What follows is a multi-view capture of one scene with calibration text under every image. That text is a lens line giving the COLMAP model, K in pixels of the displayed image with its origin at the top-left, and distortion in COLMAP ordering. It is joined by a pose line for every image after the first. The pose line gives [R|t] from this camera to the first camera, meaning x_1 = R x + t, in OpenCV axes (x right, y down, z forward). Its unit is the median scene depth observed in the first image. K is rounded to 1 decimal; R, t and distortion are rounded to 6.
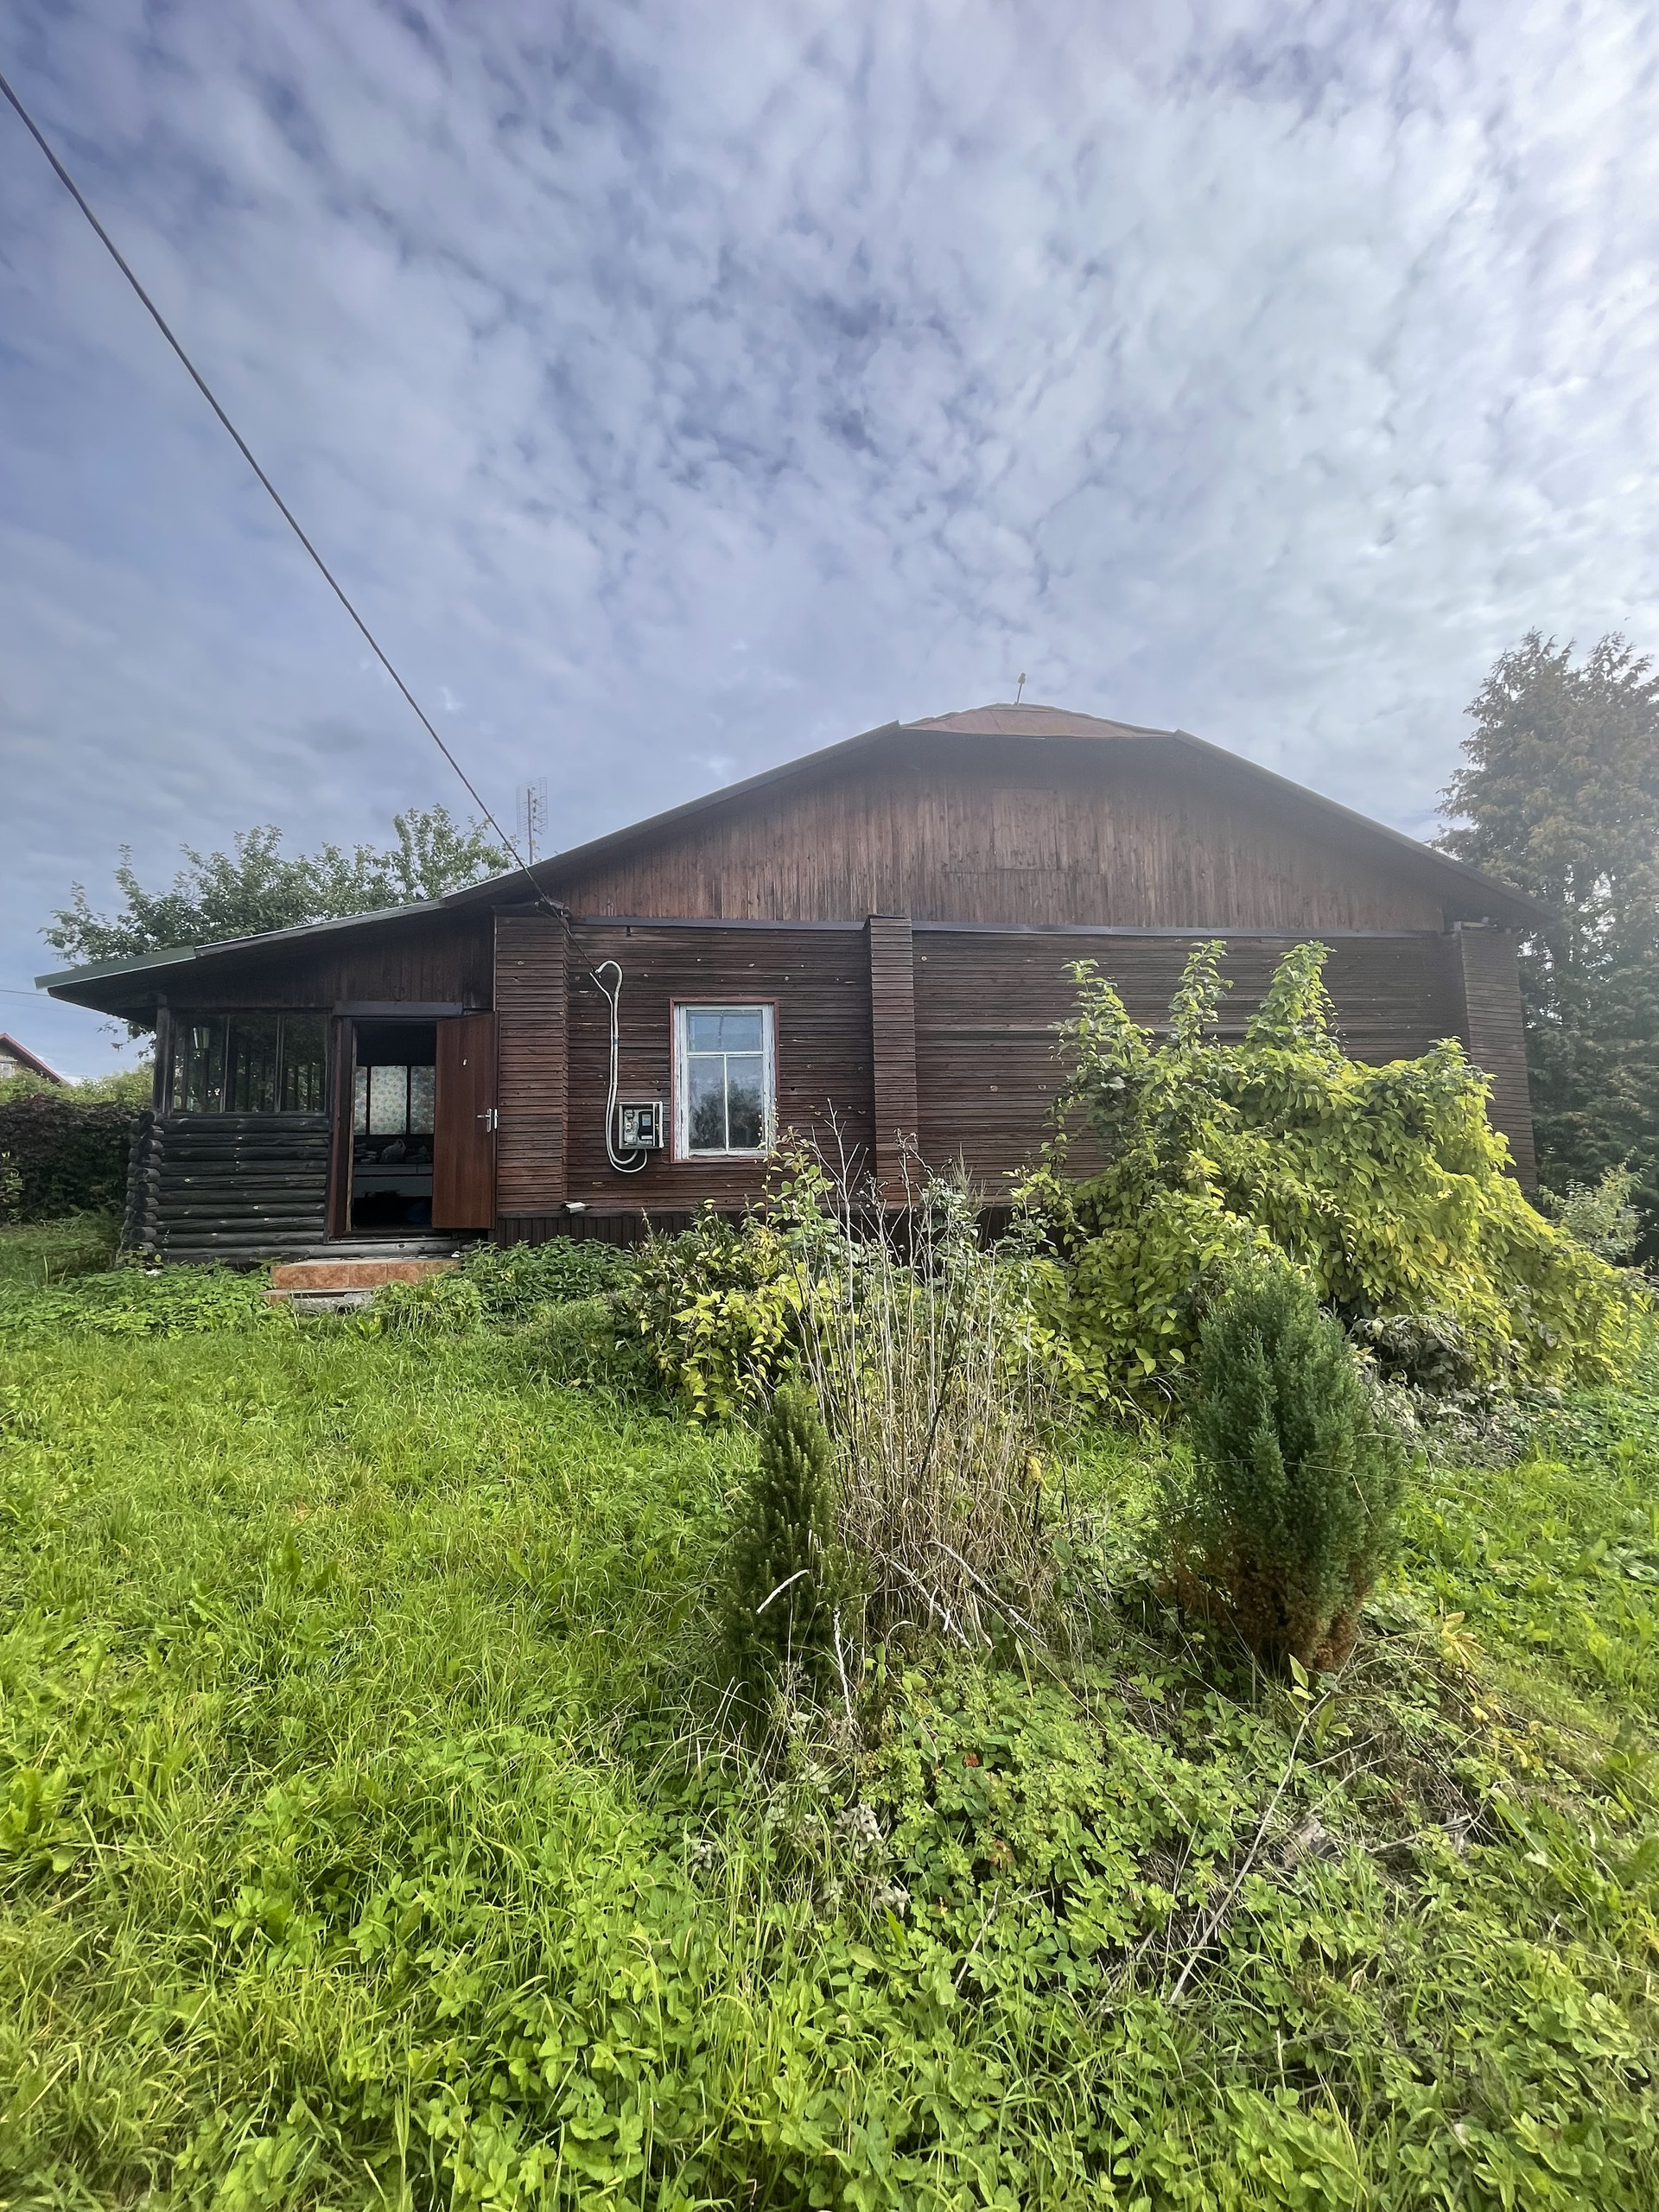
lens RADIAL K [[894.2, 0, 831.5], [0, 894.2, 1108.1], [0, 0, 1]] dist [-0.000130, 0.000328]
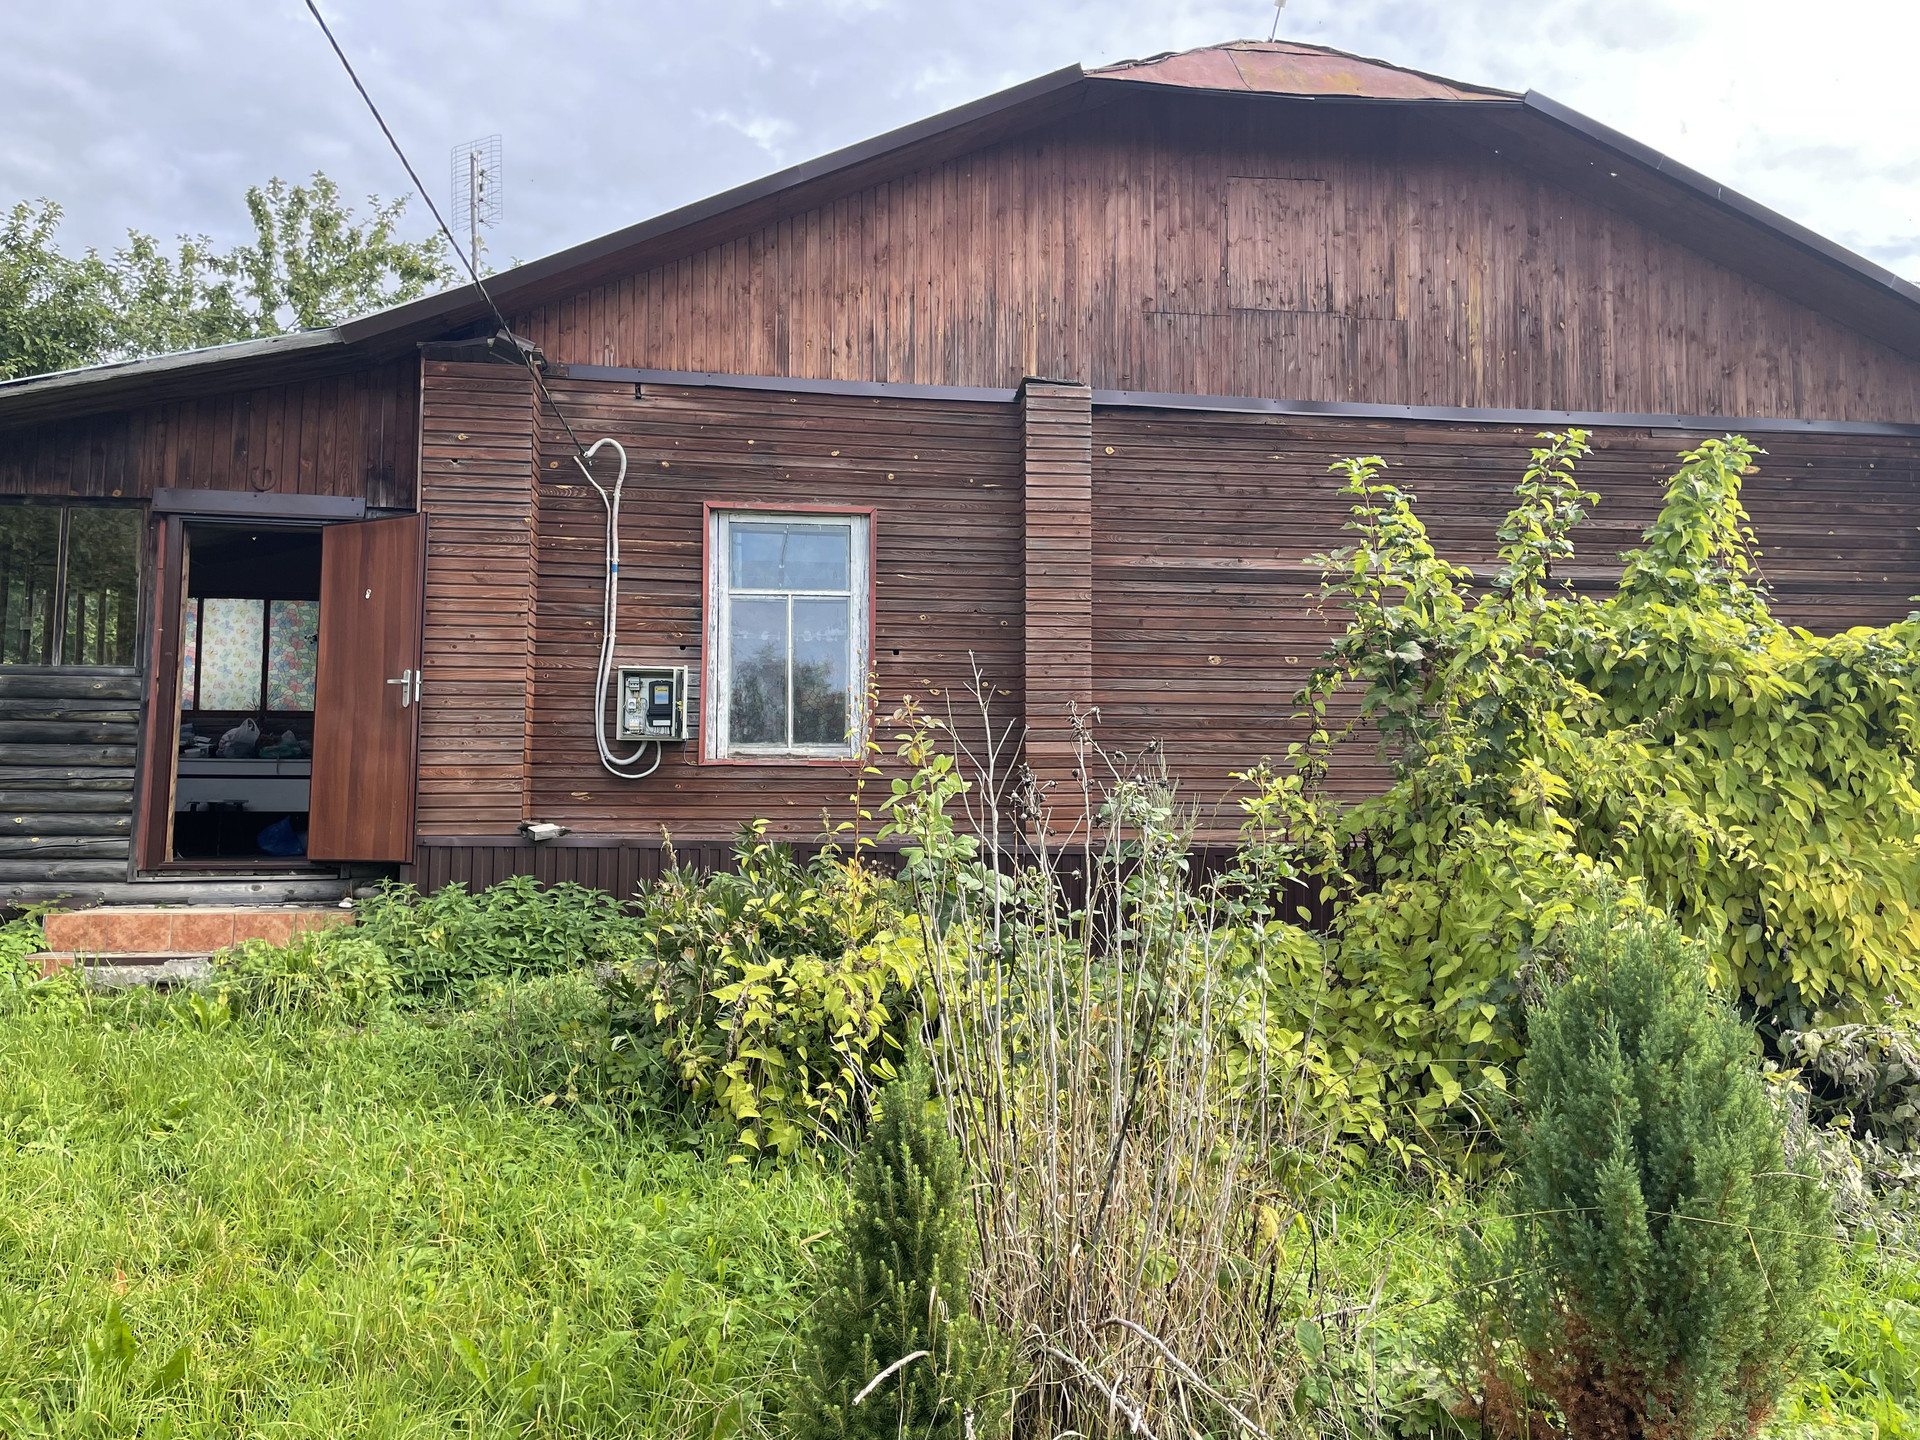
lens RADIAL K [[1484.9, 0, 958.6], [0, 1484.9, 712.9], [0, 0, 1]] dist [0.083815, -0.100403]
pose [[0.999570, 0.025972, 0.013617, -0.015577], [-0.026060, 0.999641, 0.006284, 0.017401], [-0.013449, -0.006636, 0.999888, -0.058750]]
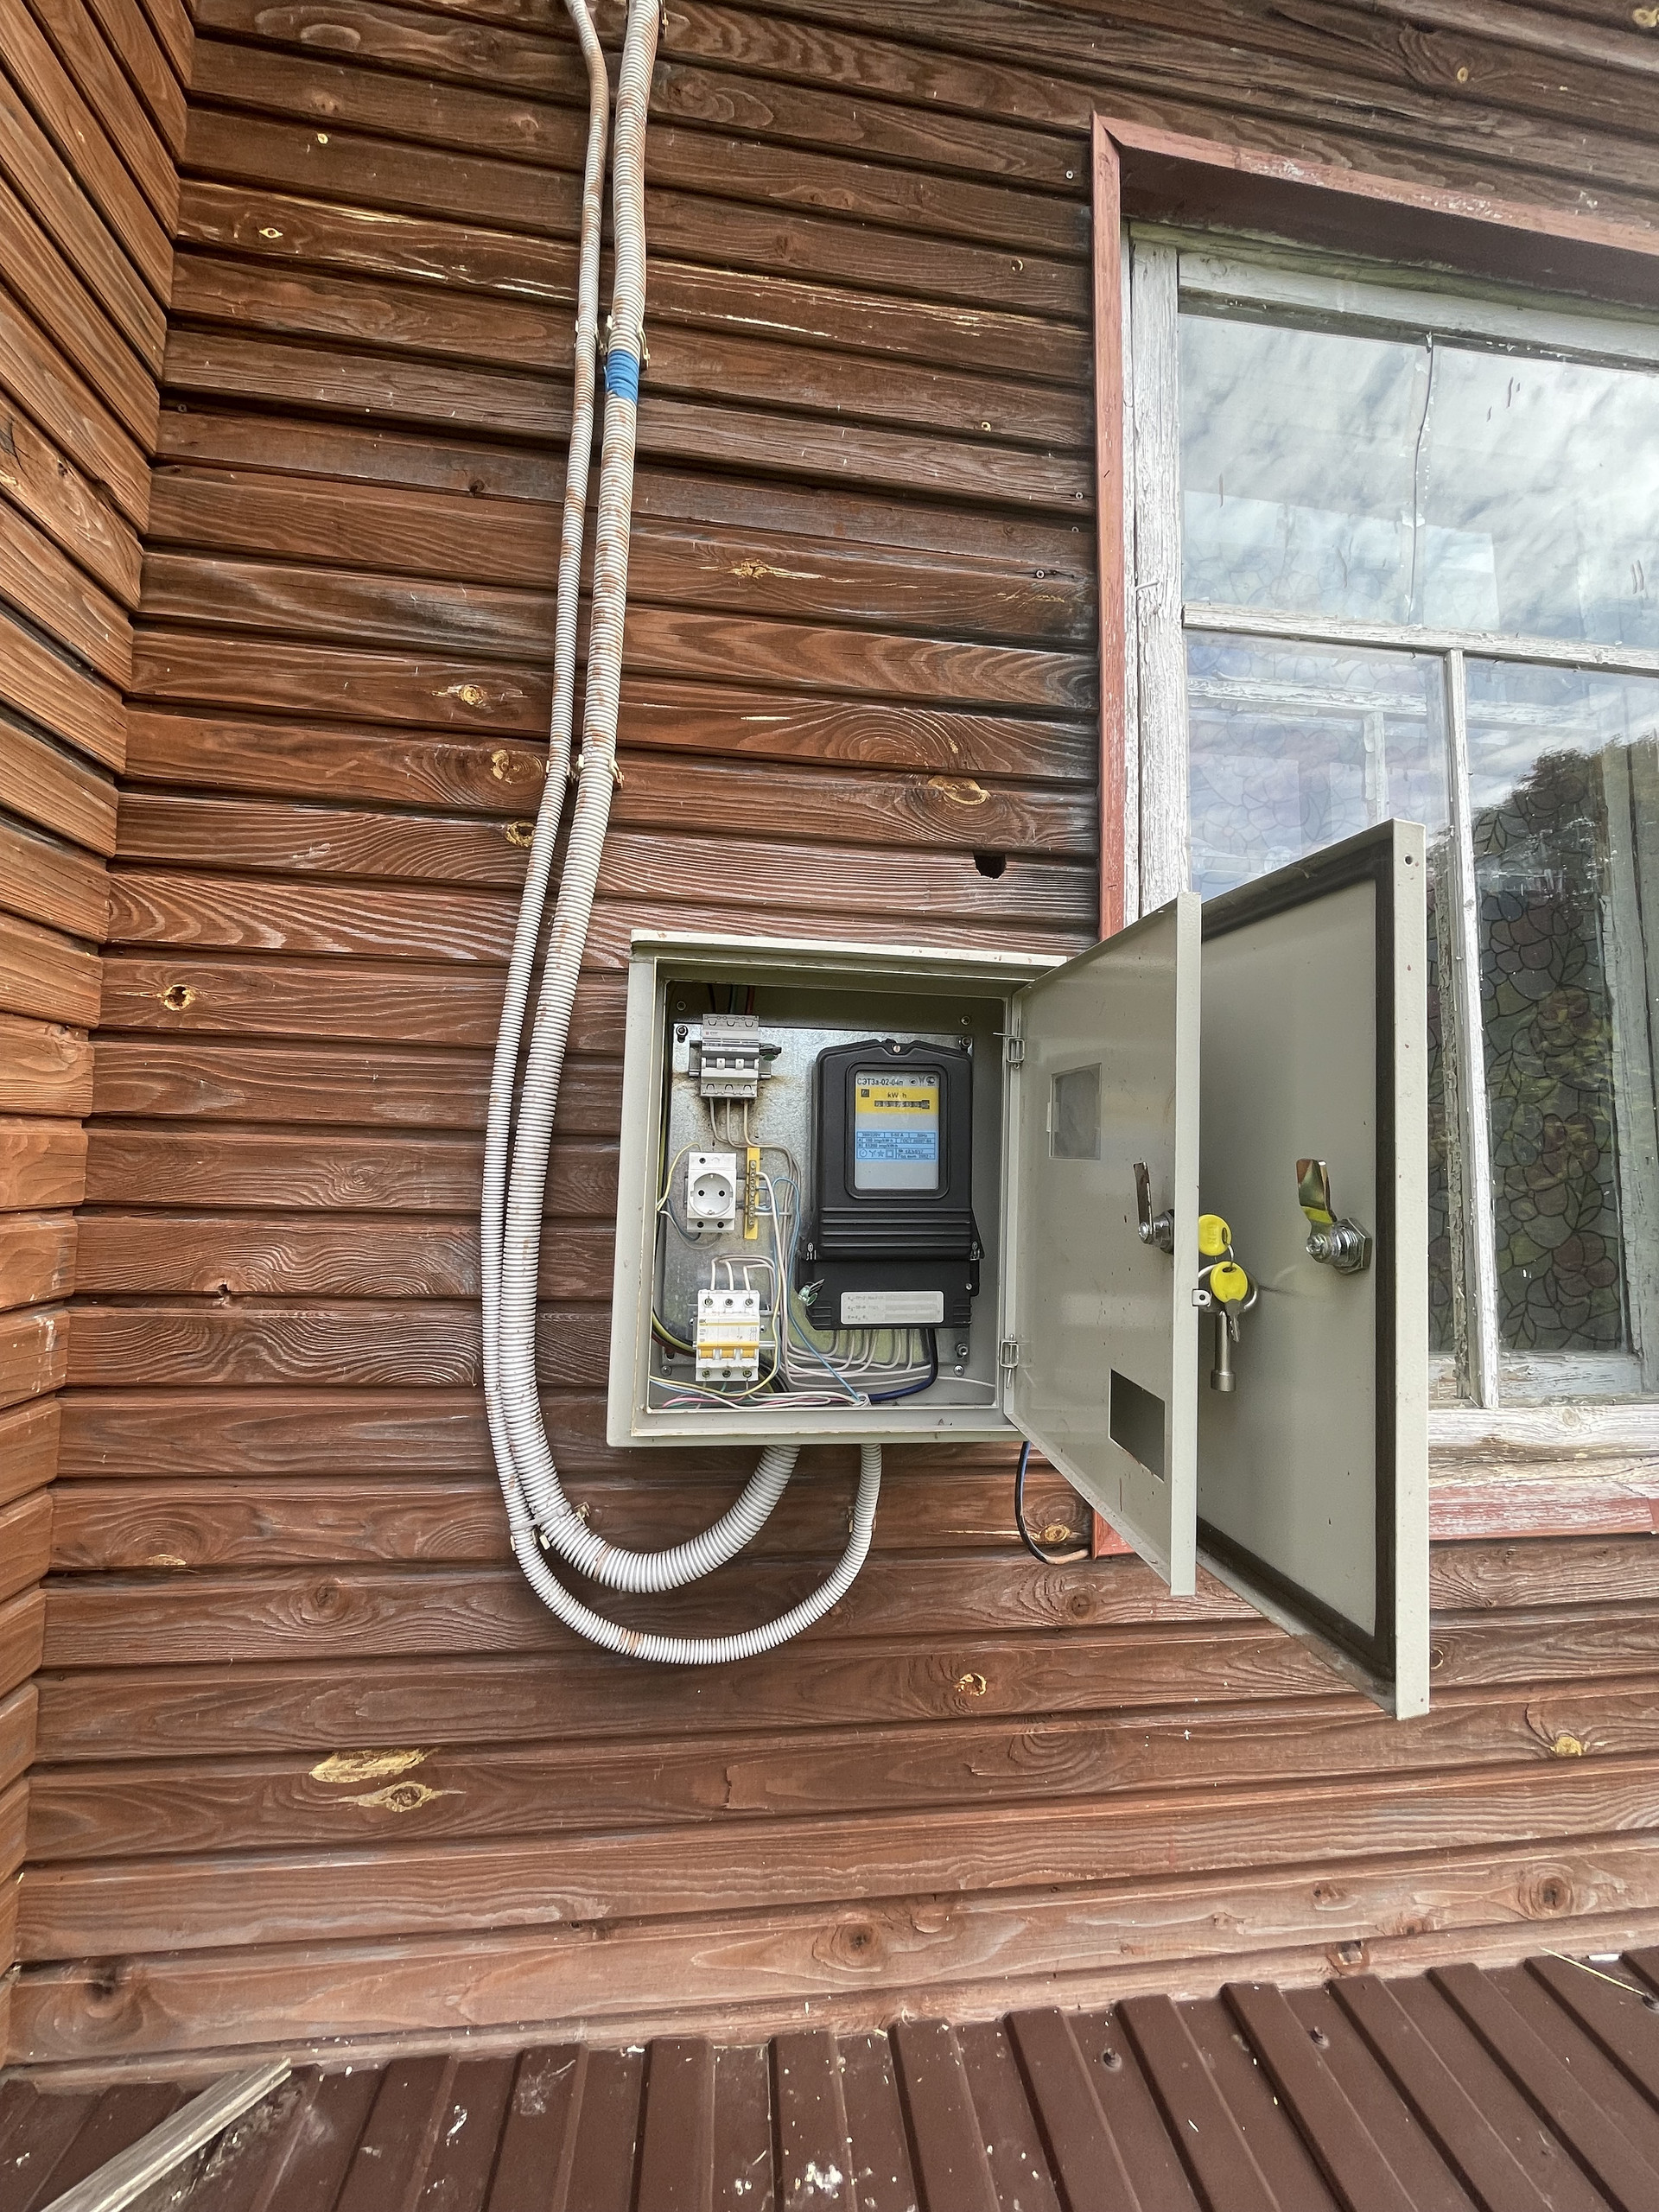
lens RADIAL K [[894.2, 0, 825.5], [0, 894.2, 1110.3], [0, 0, 1]] dist [-0.000130, 0.000328]
pose [[0.998826, 0.046712, 0.012853, -0.267622], [-0.046773, 0.998895, 0.004493, 0.013405], [-0.012629, -0.005089, 0.999907, 1.115397]]
